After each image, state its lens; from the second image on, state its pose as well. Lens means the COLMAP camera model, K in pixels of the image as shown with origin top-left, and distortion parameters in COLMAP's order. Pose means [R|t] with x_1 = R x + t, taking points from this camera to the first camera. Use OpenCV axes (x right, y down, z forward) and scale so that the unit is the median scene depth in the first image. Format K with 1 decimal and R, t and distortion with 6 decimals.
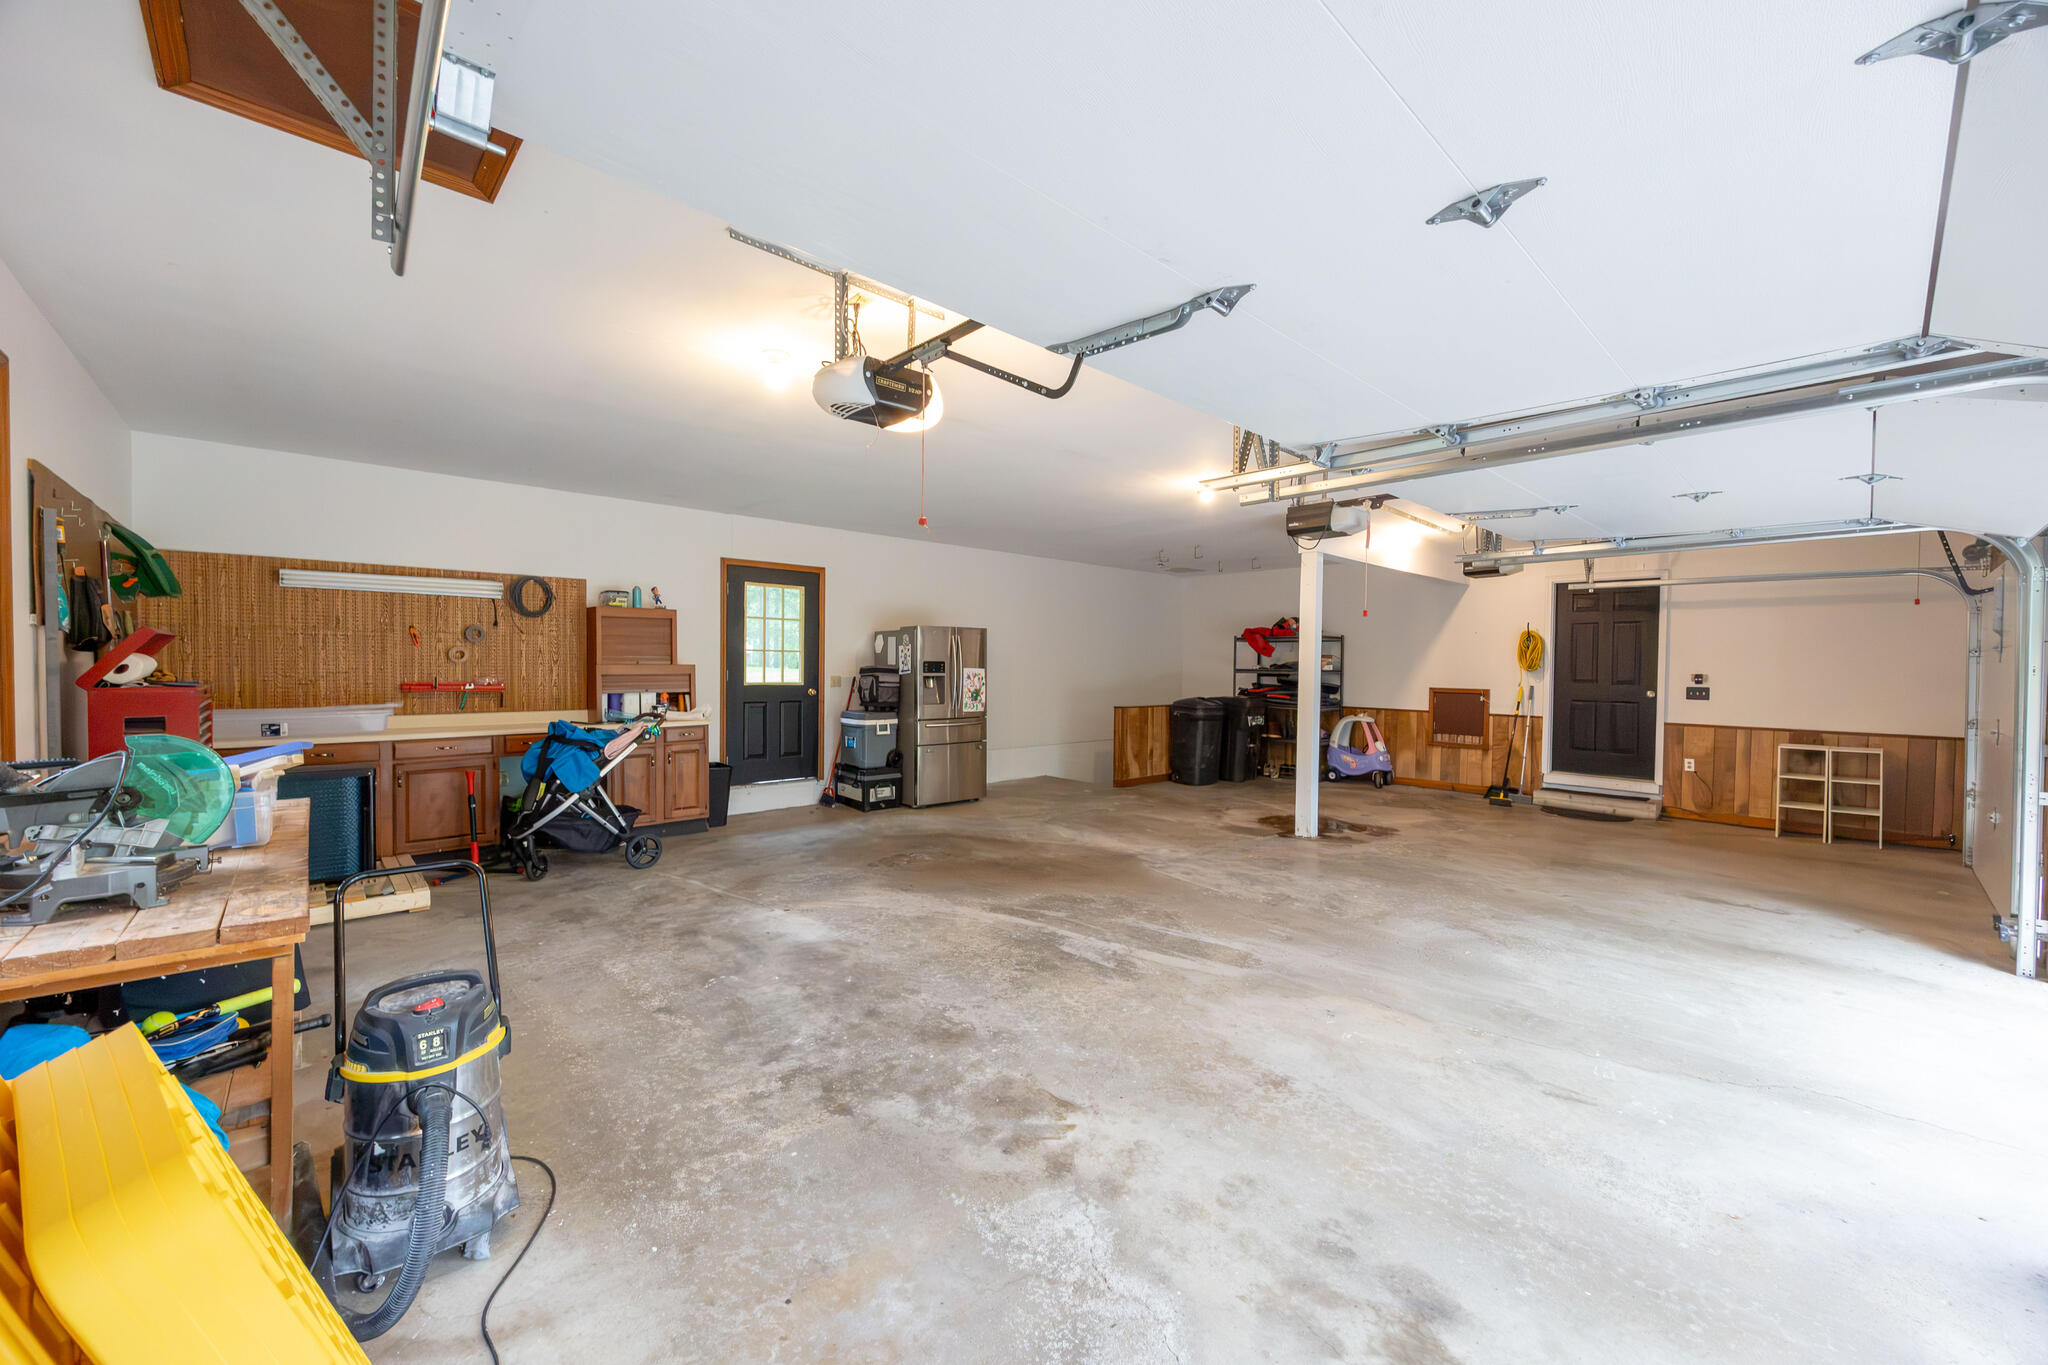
lens RADIAL K [[781.8, 0, 1026.7], [0, 781.8, 675.5], [0, 0, 1]] dist [-0.003951, -0.000503]
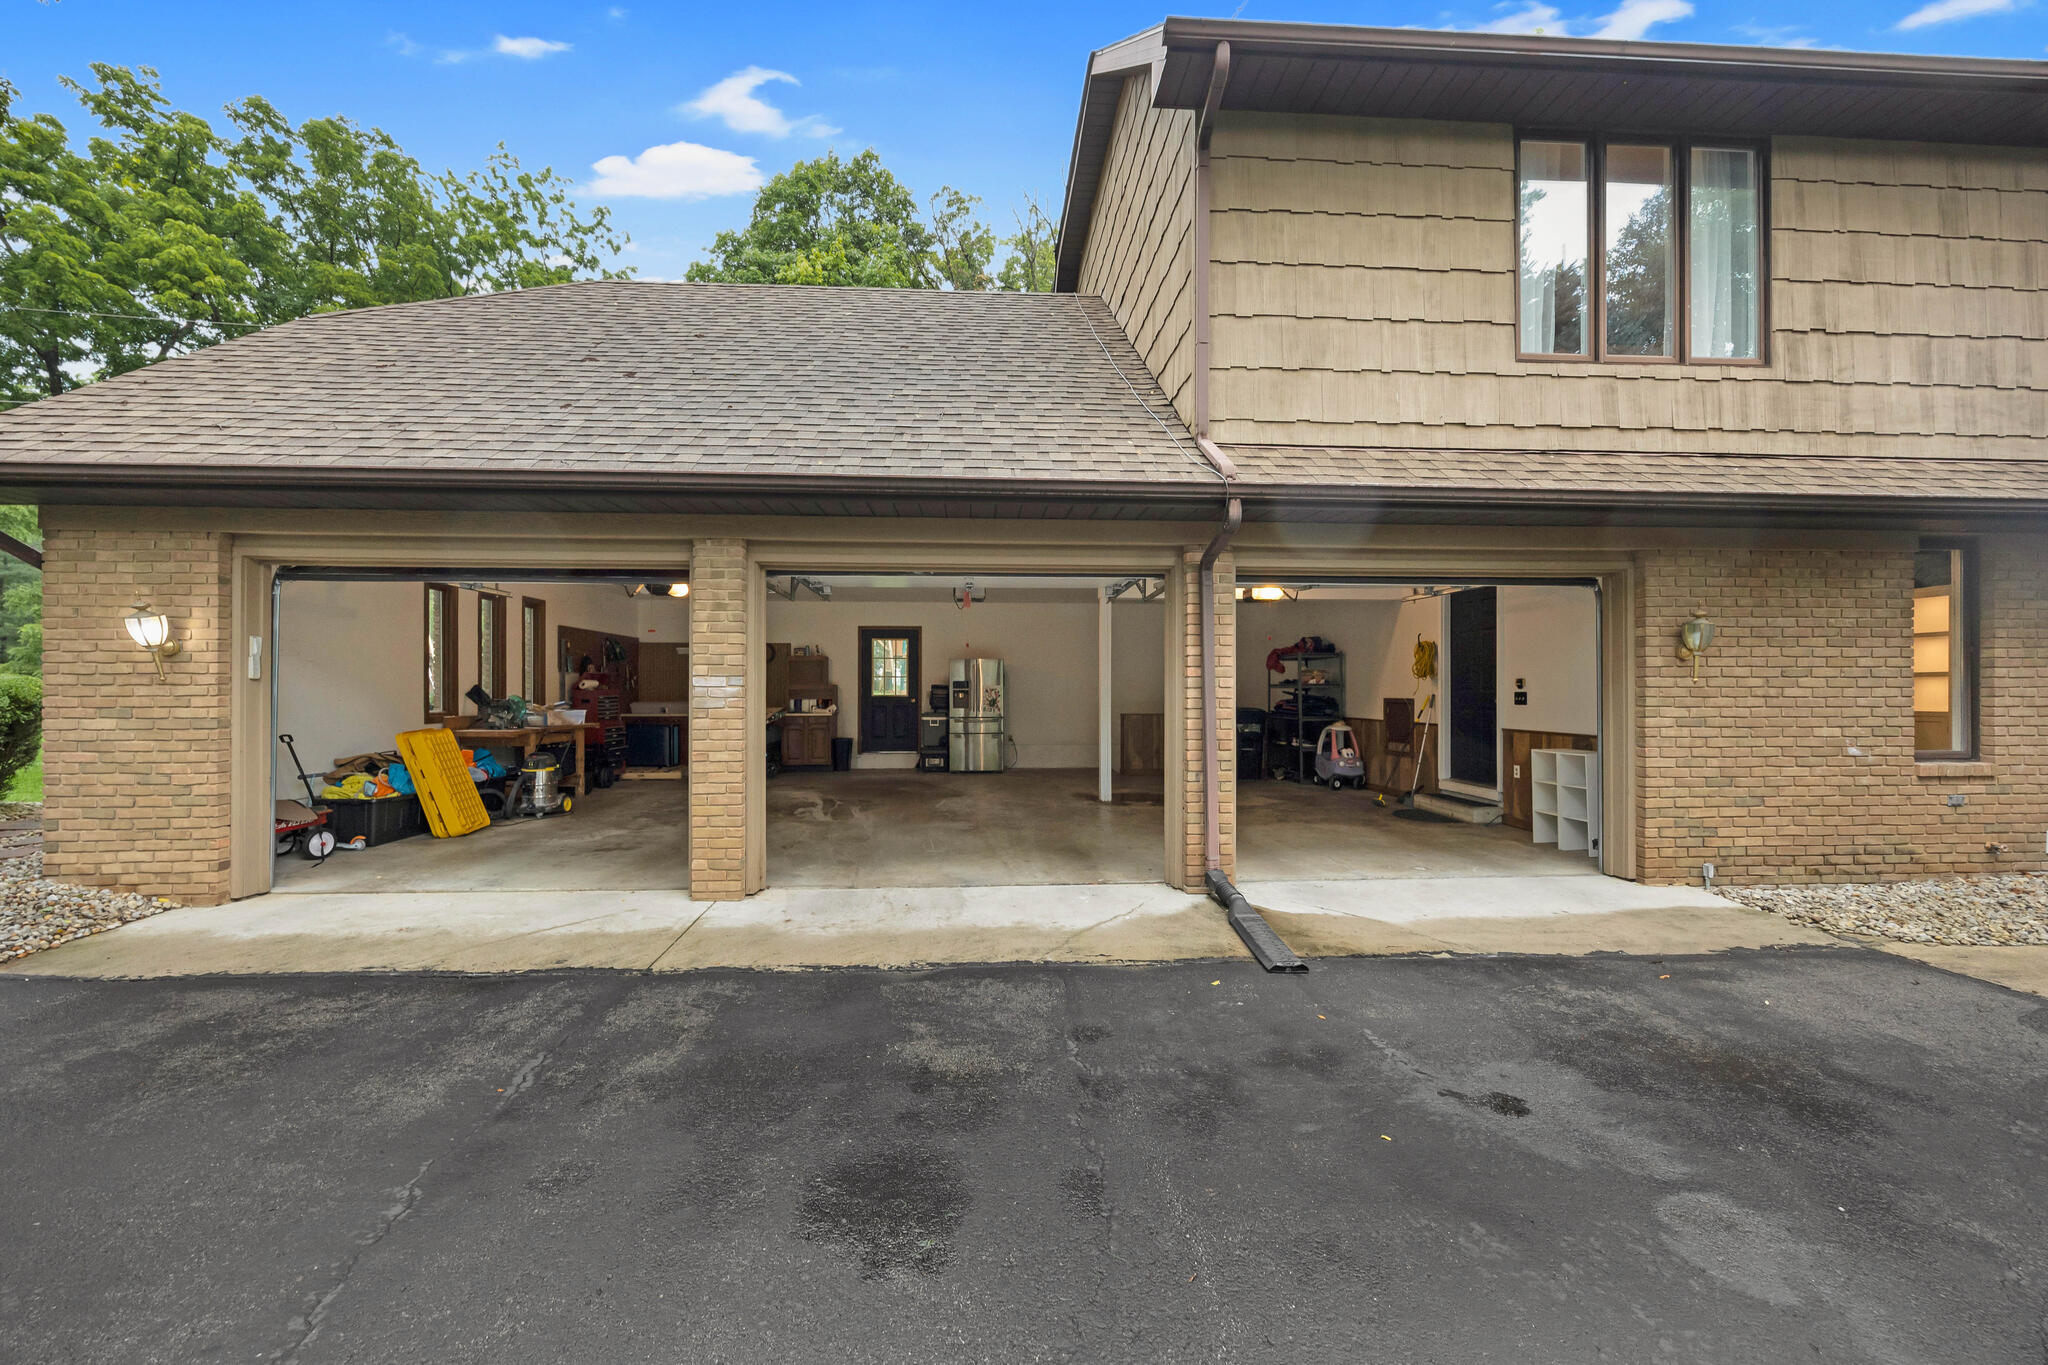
lens RADIAL K [[781.8, 0, 1013.9], [0, 781.8, 693.6], [0, 0, 1]] dist [-0.003951, -0.000503]
pose [[0.770624, -0.009530, -0.637219, 1.002623], [-0.002237, 0.999842, -0.017659, 0.035955], [0.637286, 0.015034, 0.770481, -0.163444]]
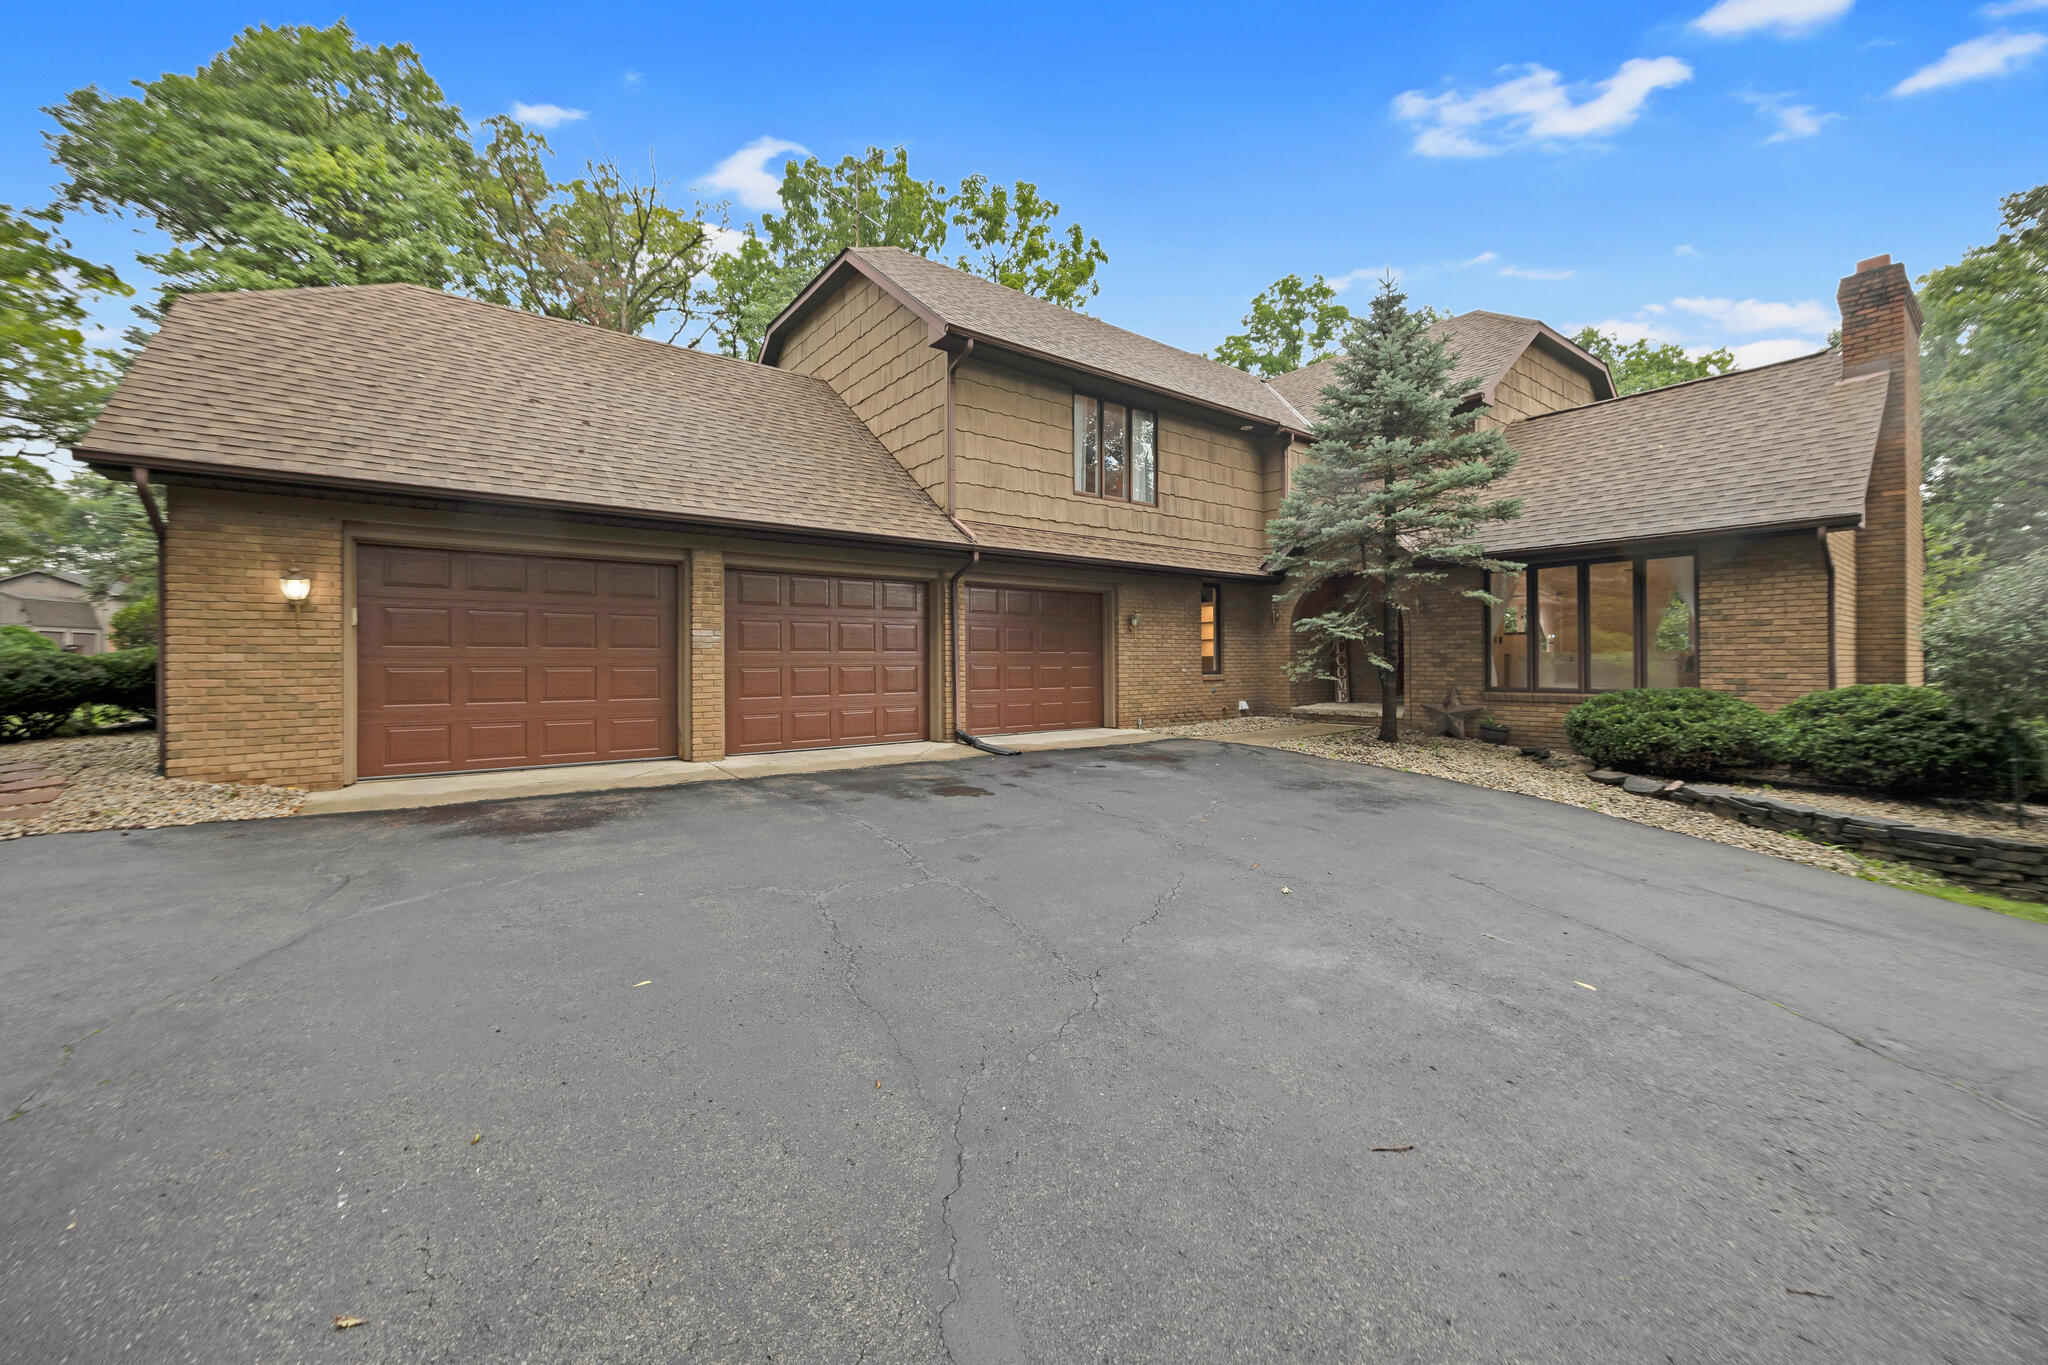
lens RADIAL K [[781.8, 0, 1014.9], [0, 781.8, 667.7], [0, 0, 1]] dist [-0.003951, -0.000503]
pose [[0.994871, -0.015315, -0.099989, 0.848934], [0.014268, 0.999836, -0.011181, 0.154122], [0.100144, 0.009697, 0.994926, -1.975764]]
